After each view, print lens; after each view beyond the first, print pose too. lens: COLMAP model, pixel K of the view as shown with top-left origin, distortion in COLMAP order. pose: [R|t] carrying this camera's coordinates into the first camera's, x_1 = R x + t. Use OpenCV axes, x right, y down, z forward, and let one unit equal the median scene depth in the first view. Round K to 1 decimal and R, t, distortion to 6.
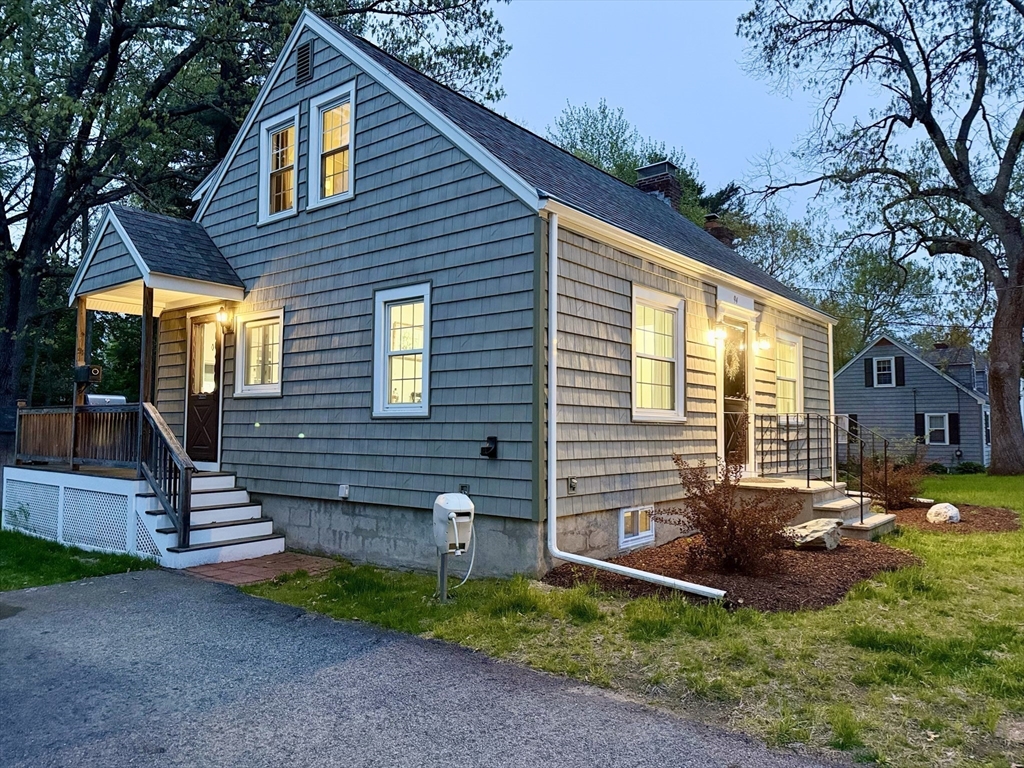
lens RADIAL K [[739.1, 0, 512.0], [0, 739.1, 384.0], [0, 0, 1]] dist [-0.024602, -0.001842]
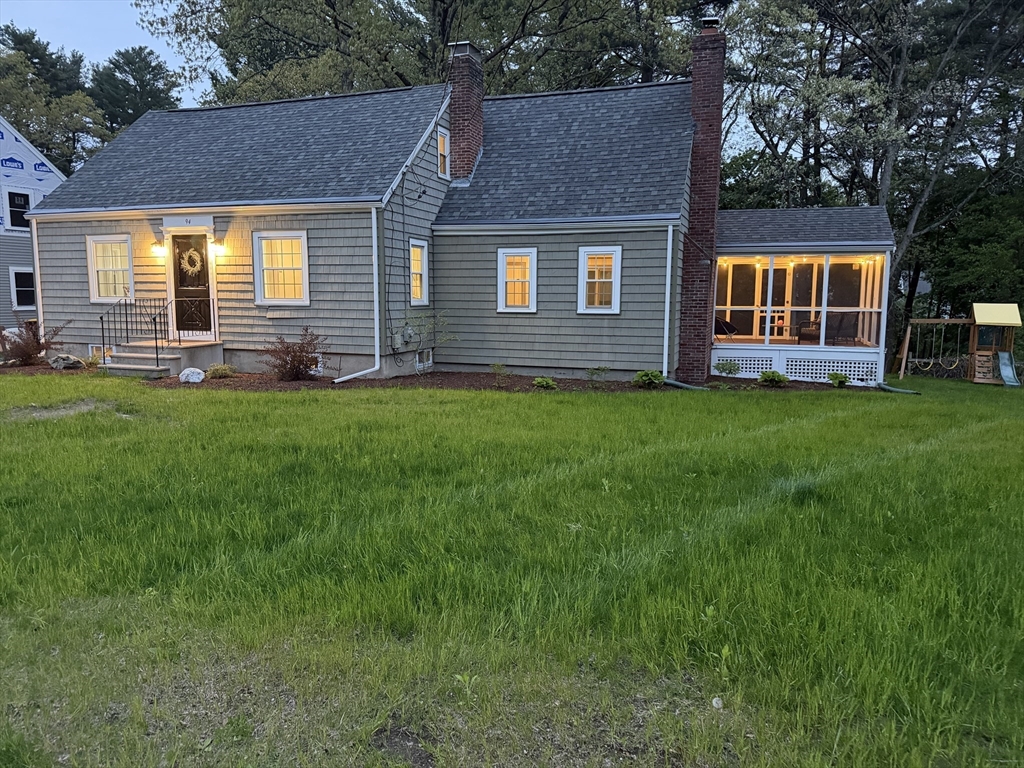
lens RADIAL K [[739.1, 0, 512.0], [0, 739.1, 384.0], [0, 0, 1]] dist [-0.024602, -0.001842]
pose [[0.340179, 0.118600, -0.932852, 2.127159], [0.053039, 0.988016, 0.144954, 0.032889], [0.938864, -0.098788, 0.329812, 1.188740]]
